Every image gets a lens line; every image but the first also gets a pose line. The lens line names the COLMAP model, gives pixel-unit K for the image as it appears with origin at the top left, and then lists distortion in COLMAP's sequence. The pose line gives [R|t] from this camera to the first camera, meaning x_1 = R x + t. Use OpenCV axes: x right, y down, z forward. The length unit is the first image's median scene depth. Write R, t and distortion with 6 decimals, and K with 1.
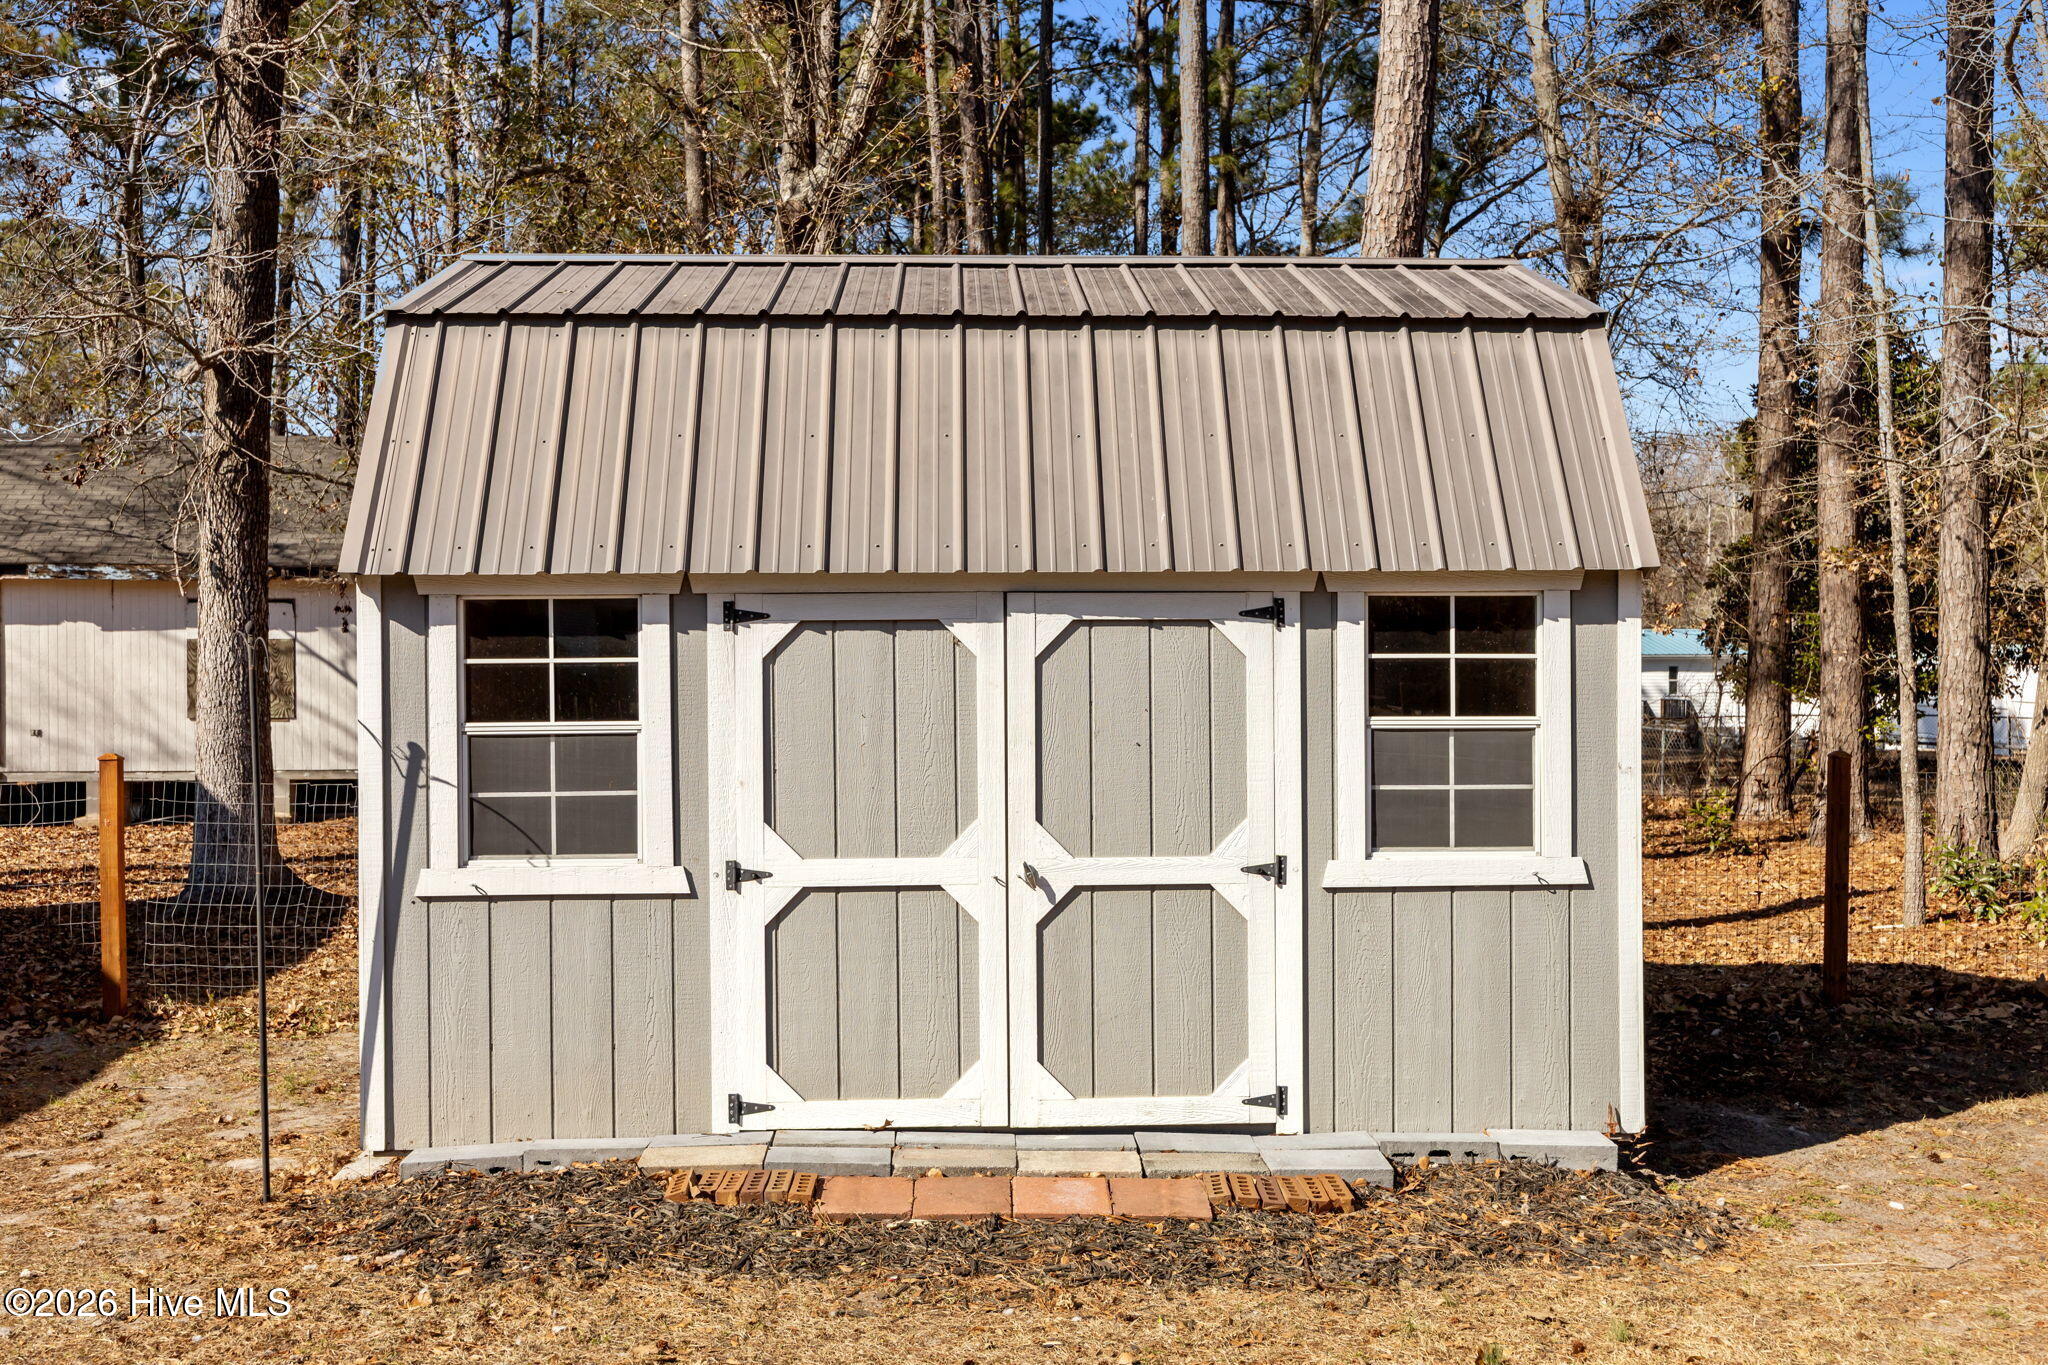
lens RADIAL K [[1919.5, 0, 1024.0], [0, 1919.5, 682.5], [0, 0, 1]] dist [-0.044620, -0.005097]
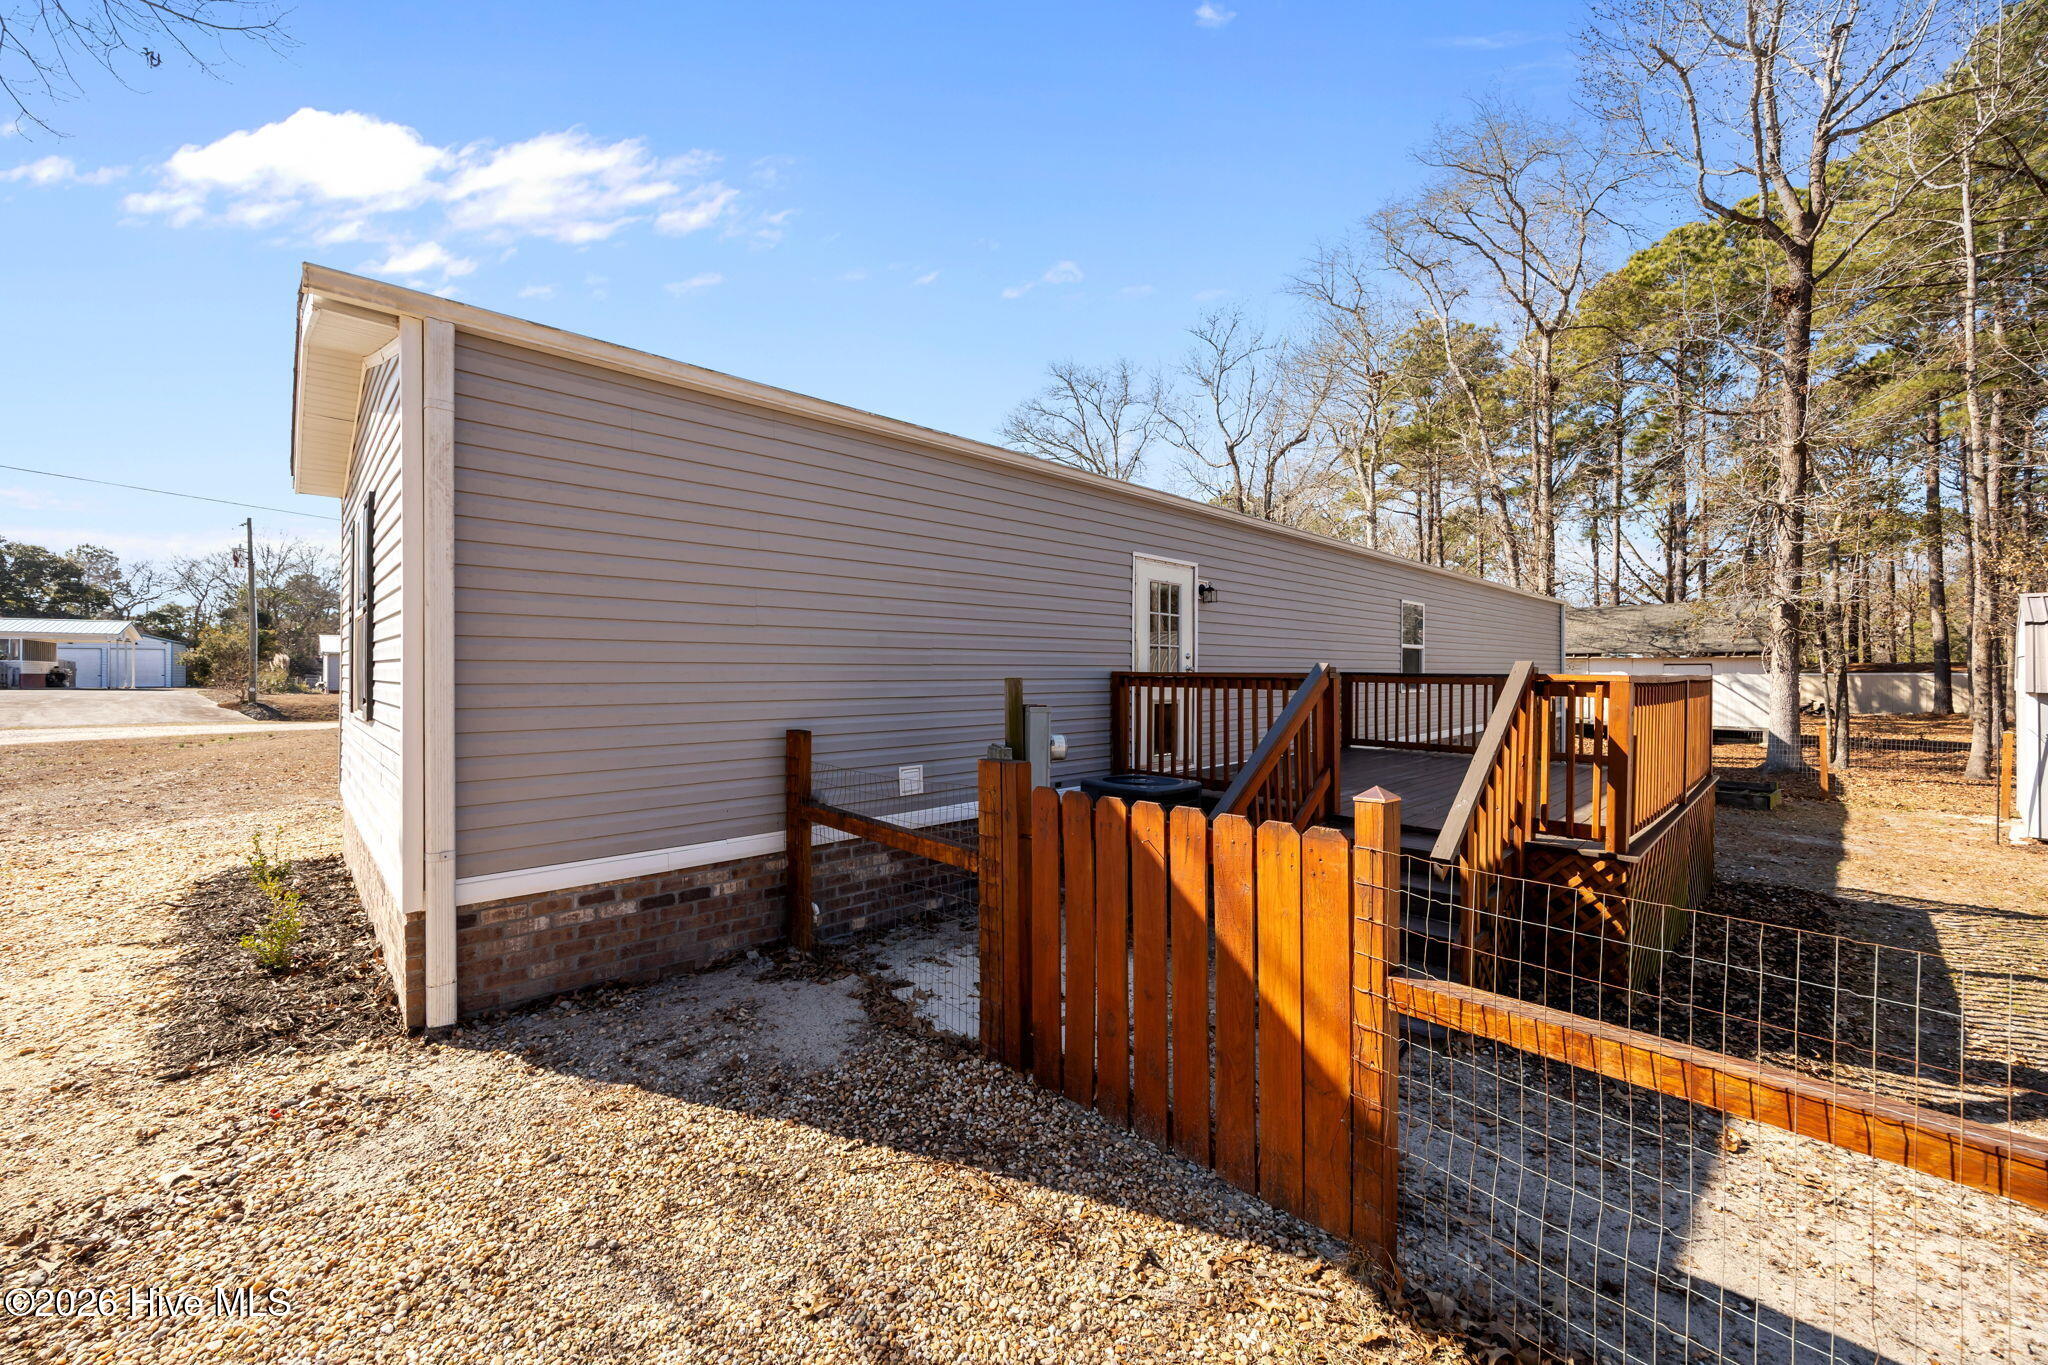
lens RADIAL K [[787.8, 0, 999.2], [0, 787.8, 674.0], [0, 0, 1]] dist [-0.000469, -0.000779]
pose [[0.604458, 0.006234, -0.796613, -0.328591], [-0.007158, 0.999972, 0.002395, -0.080064], [0.796605, 0.004254, 0.604485, -1.660617]]
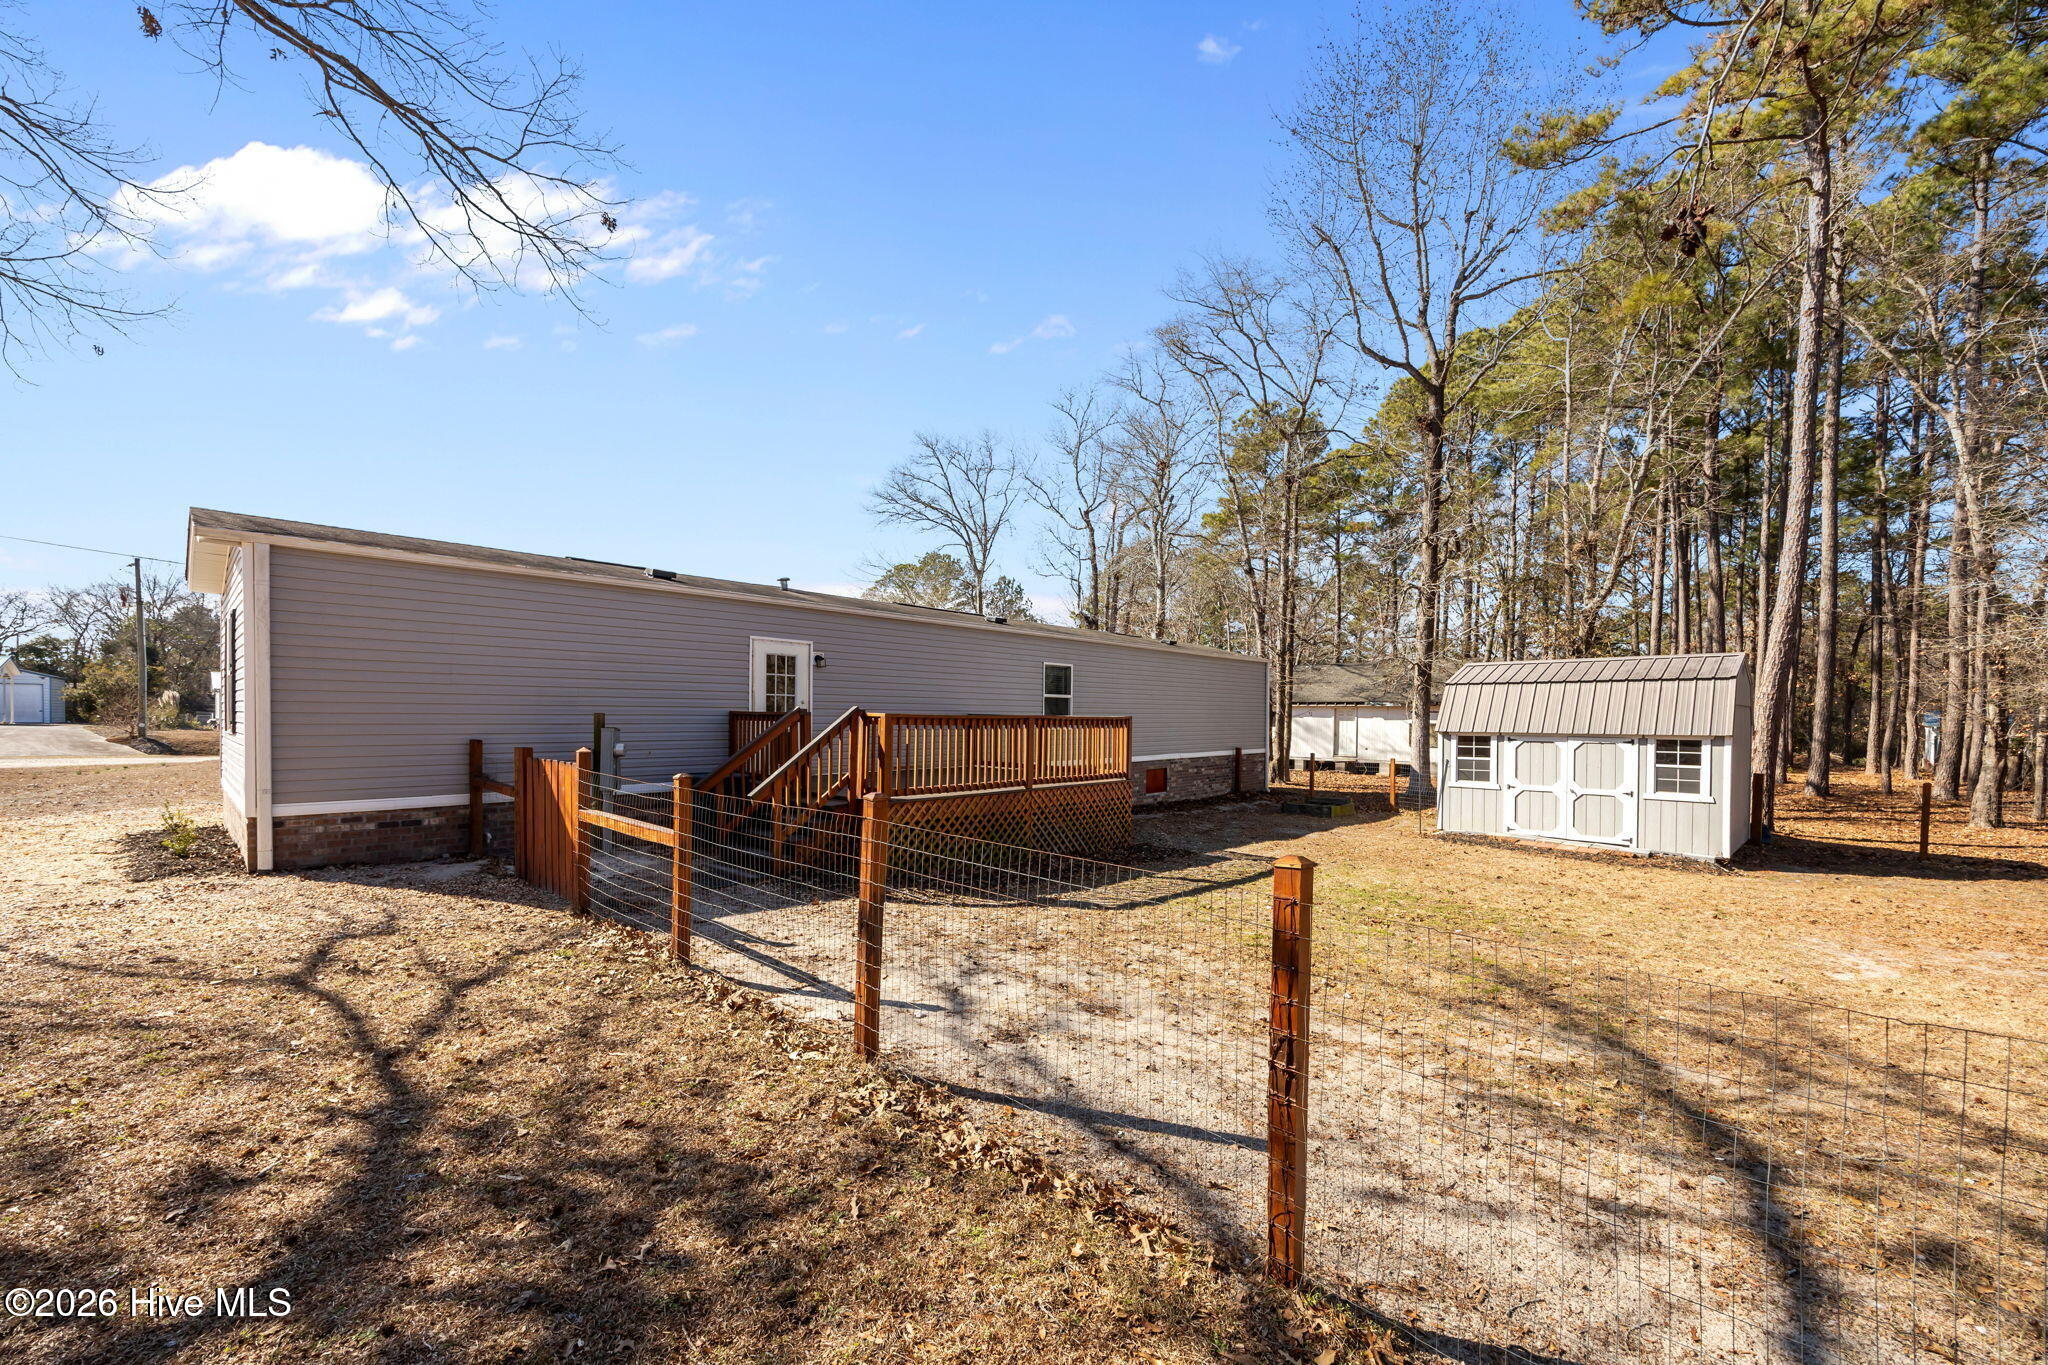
lens RADIAL K [[820.5, 0, 1022.3], [0, 820.5, 729.4], [0, 0, 1]] dist [0.000153, -0.000220]
pose [[0.655668, 0.021882, -0.754732, 0.699475], [-0.015034, 0.999760, 0.015925, -0.079759], [0.754899, 0.000905, 0.655840, -1.585155]]
